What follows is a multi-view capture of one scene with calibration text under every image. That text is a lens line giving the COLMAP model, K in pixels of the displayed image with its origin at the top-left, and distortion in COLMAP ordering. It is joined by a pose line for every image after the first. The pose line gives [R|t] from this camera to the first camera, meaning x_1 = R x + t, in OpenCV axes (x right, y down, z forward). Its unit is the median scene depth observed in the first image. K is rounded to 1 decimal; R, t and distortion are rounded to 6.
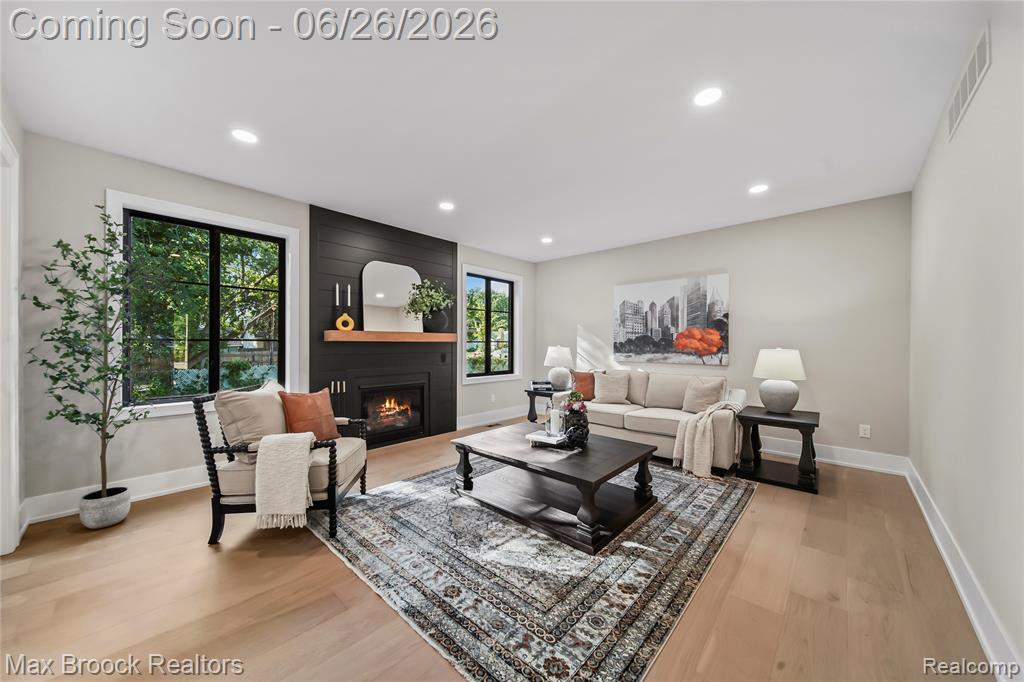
lens RADIAL K [[366.2, 0, 513.0], [0, 366.2, 340.6], [0, 0, 1]] dist [0.000560, -0.000311]
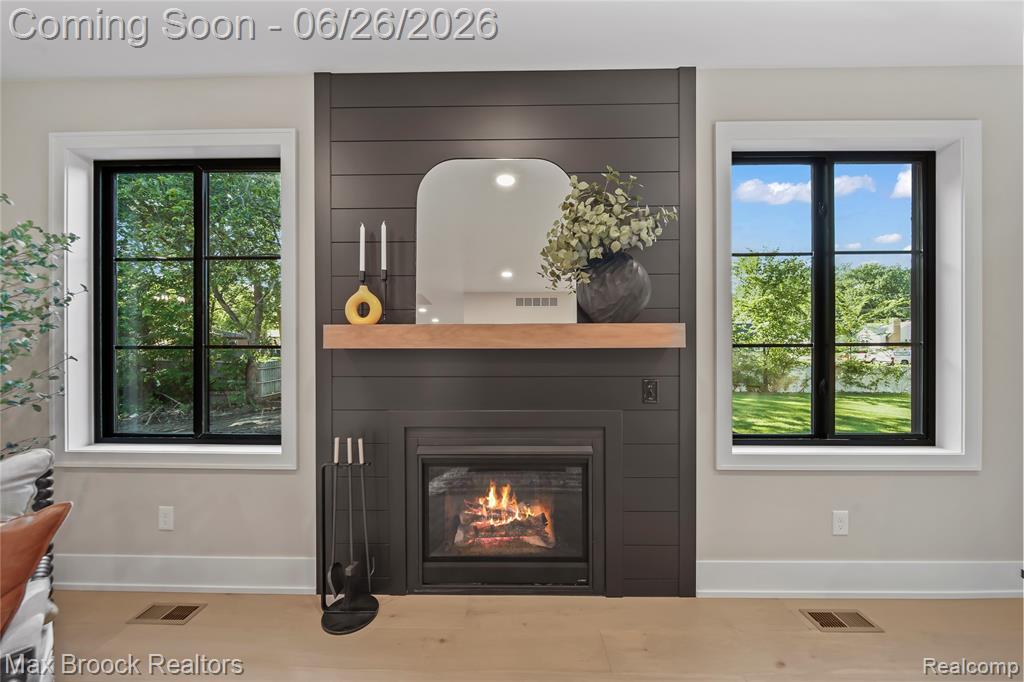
lens RADIAL K [[366.2, 0, 522.1], [0, 366.2, 361.5], [0, 0, 1]] dist [0.000560, -0.000311]
pose [[0.674518, -0.004742, -0.738243, -0.007769], [0.010449, 0.999941, 0.003124, 0.013903], [0.738185, -0.009821, 0.674527, 0.713043]]
